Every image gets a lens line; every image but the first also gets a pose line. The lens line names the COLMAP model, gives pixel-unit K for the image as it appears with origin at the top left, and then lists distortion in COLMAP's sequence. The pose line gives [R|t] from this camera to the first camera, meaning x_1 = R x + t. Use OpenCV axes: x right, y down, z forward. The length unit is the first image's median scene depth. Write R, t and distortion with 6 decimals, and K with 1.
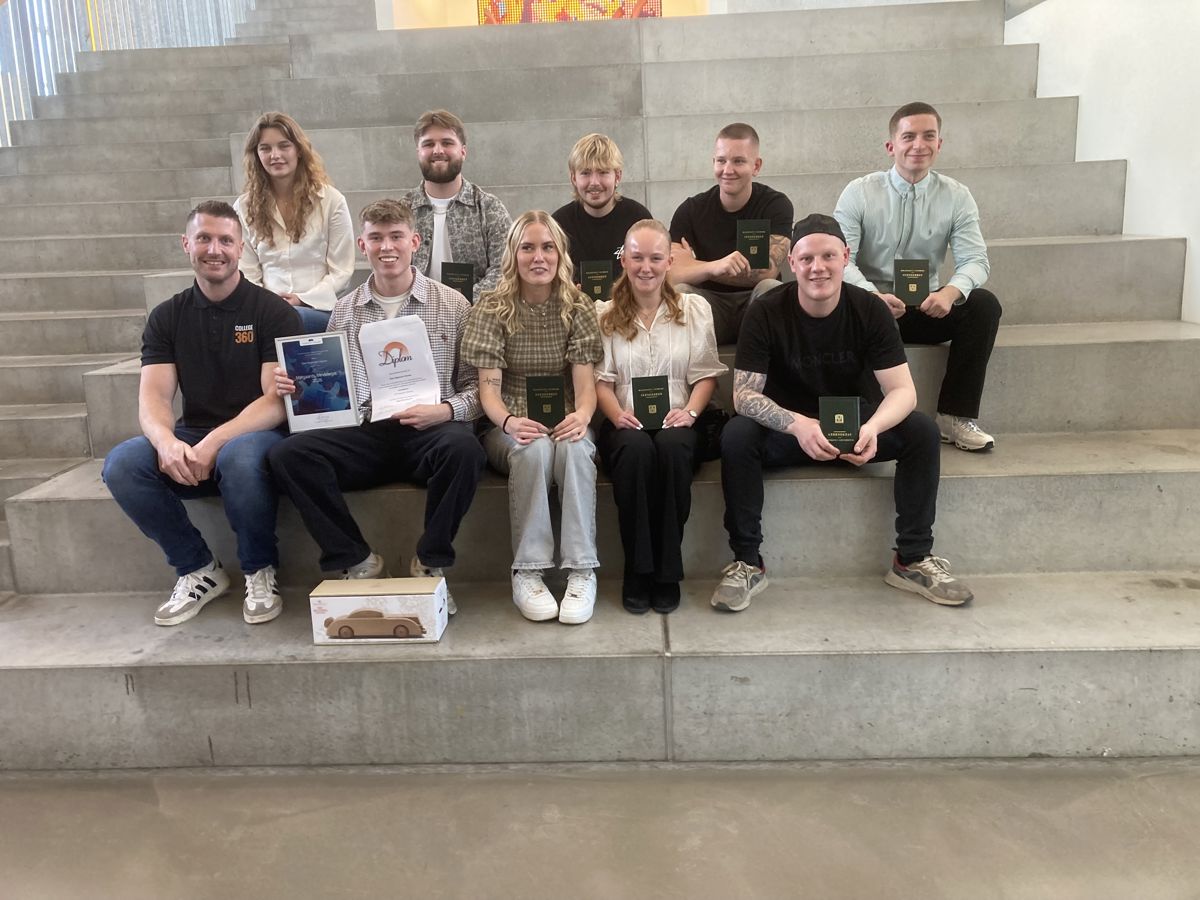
lens RADIAL K [[968.9, 0, 602.2], [0, 968.9, 424.3], [0, 0, 1]] dist [0.017952, -0.011330]
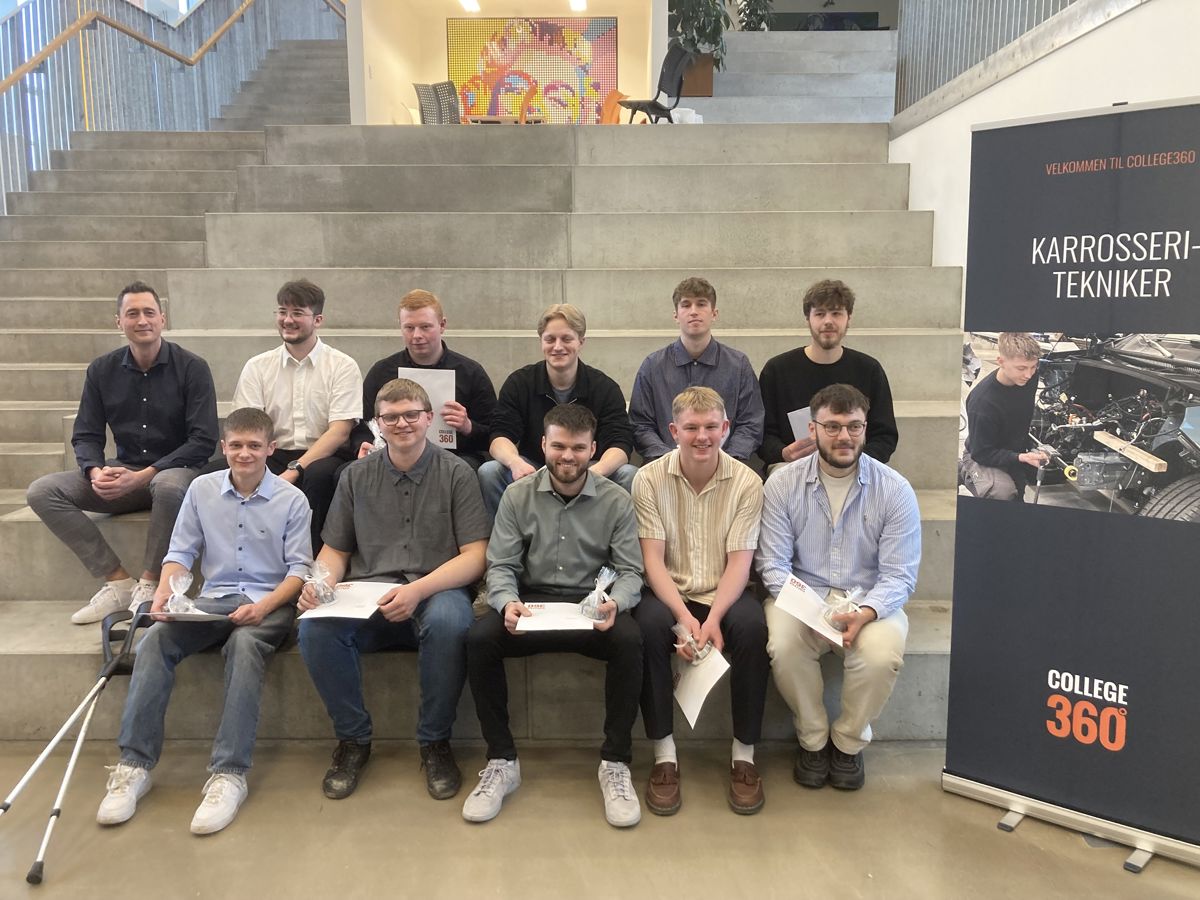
lens RADIAL K [[968.9, 0, 620.2], [0, 968.9, 436.9], [0, 0, 1]] dist [0.017952, -0.011330]
pose [[0.998841, 0.029414, 0.038088, 0.123791], [-0.027244, 0.998043, -0.056287, 0.025888], [-0.039669, 0.055184, 0.997688, -0.262361]]
